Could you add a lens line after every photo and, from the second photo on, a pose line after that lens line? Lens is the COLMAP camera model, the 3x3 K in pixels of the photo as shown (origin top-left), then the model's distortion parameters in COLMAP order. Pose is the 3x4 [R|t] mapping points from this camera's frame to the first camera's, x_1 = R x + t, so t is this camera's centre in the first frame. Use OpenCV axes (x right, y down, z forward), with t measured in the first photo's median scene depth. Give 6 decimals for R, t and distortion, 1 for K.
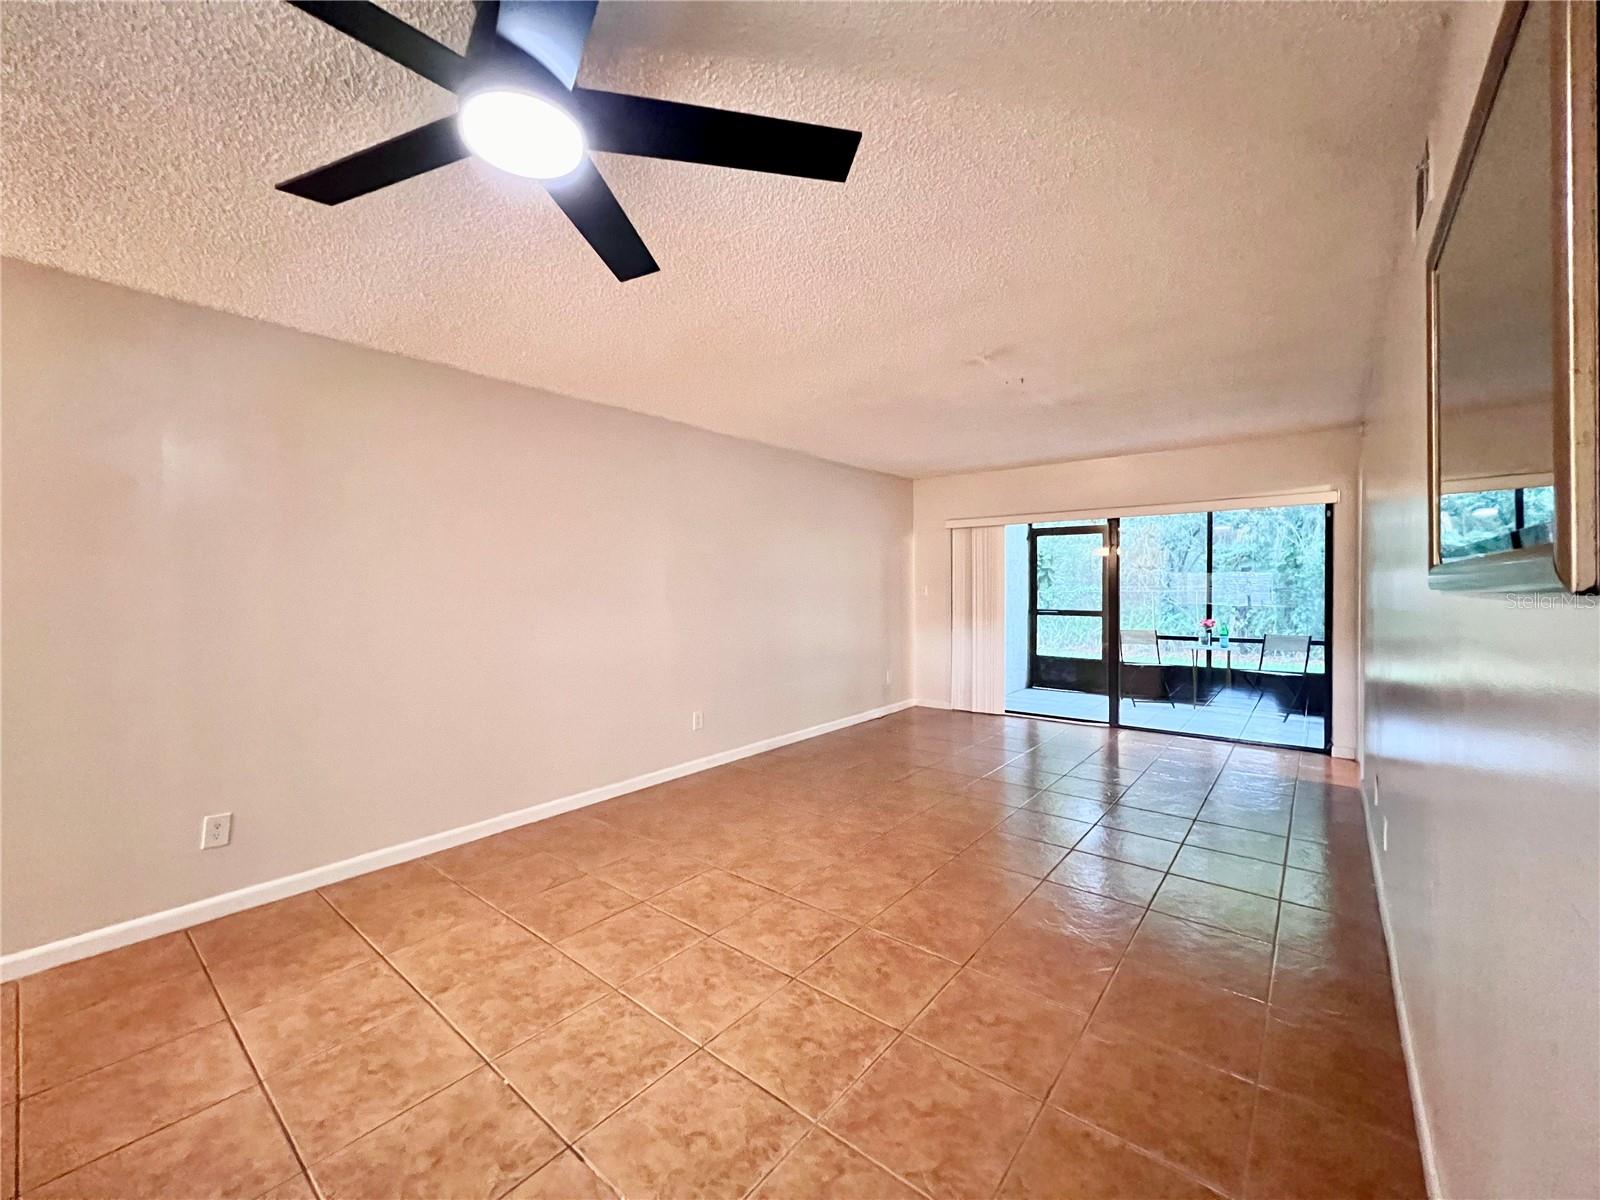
lens RADIAL K [[641.4, 0, 800.8], [0, 641.4, 593.0], [0, 0, 1]] dist [-0.003991, 0.000661]
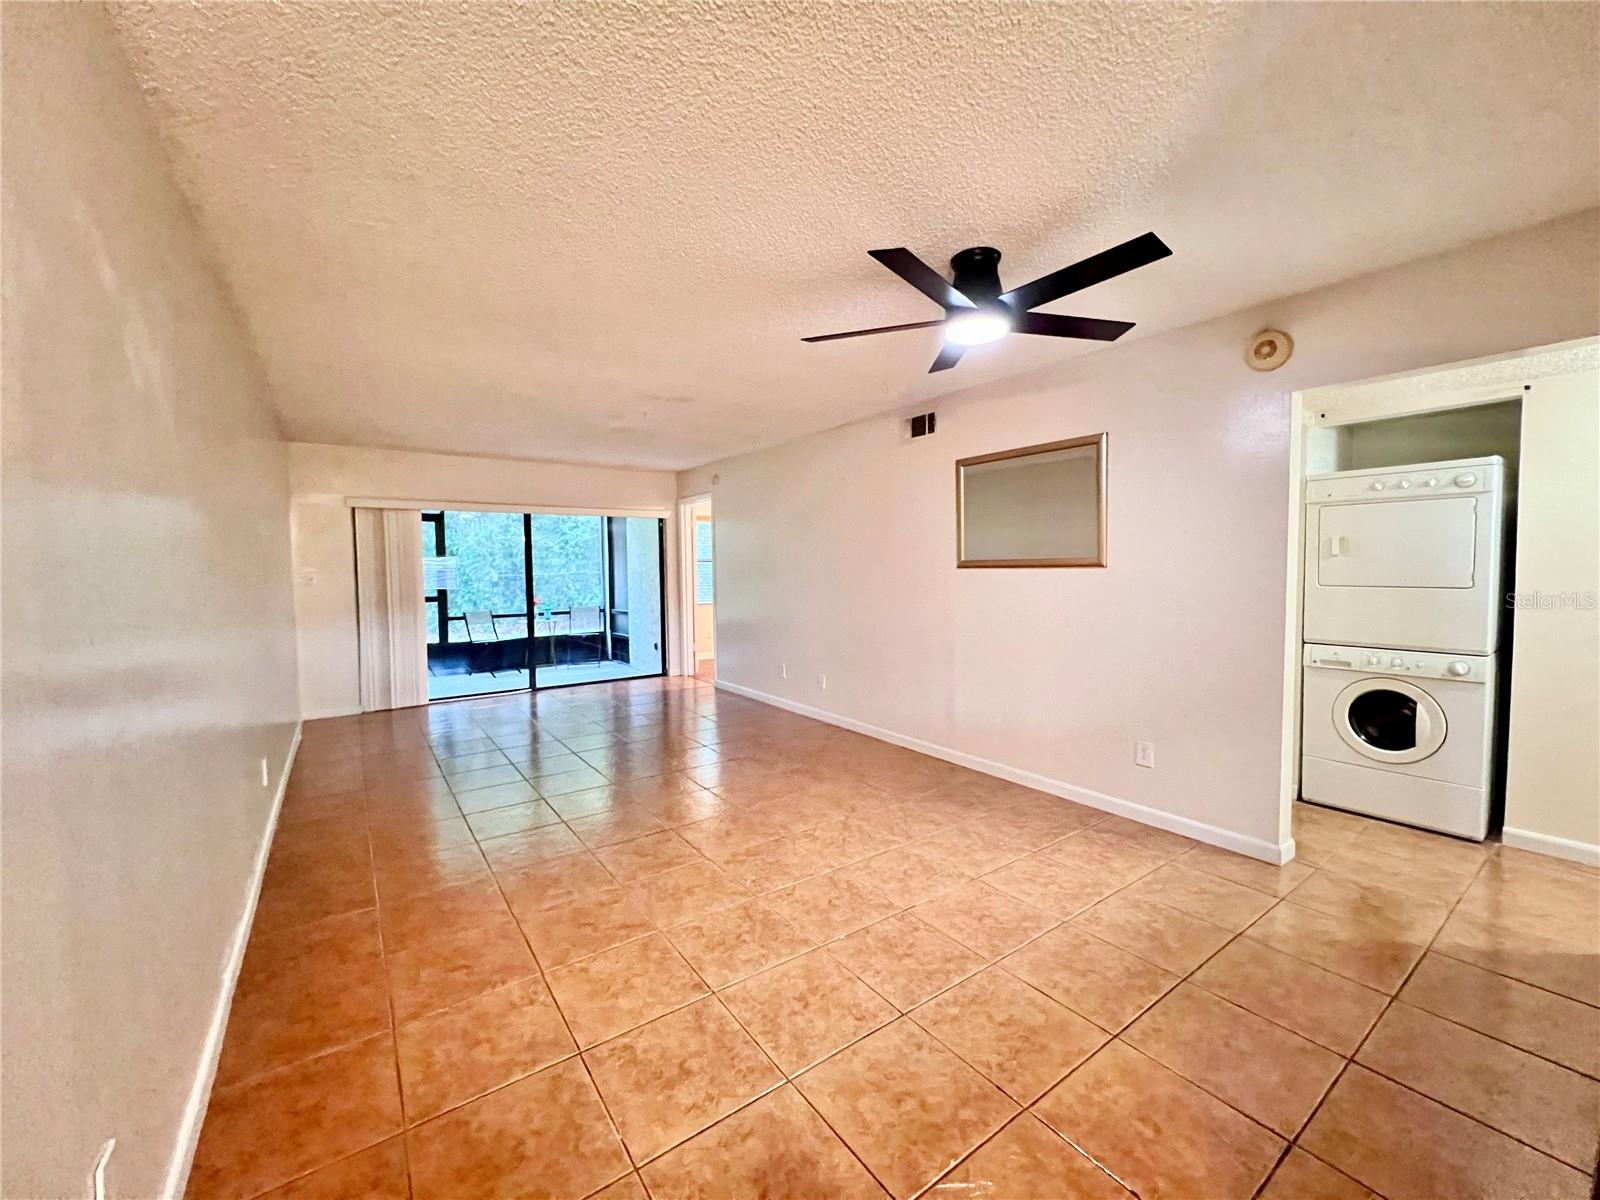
lens RADIAL K [[641.4, 0, 793.0], [0, 641.4, 596.3], [0, 0, 1]] dist [-0.003991, 0.000661]
pose [[0.271758, -0.043774, 0.961369, -0.513582], [0.021942, 0.998987, 0.039284, -0.001566], [-0.962115, 0.010418, 0.272444, 0.213172]]
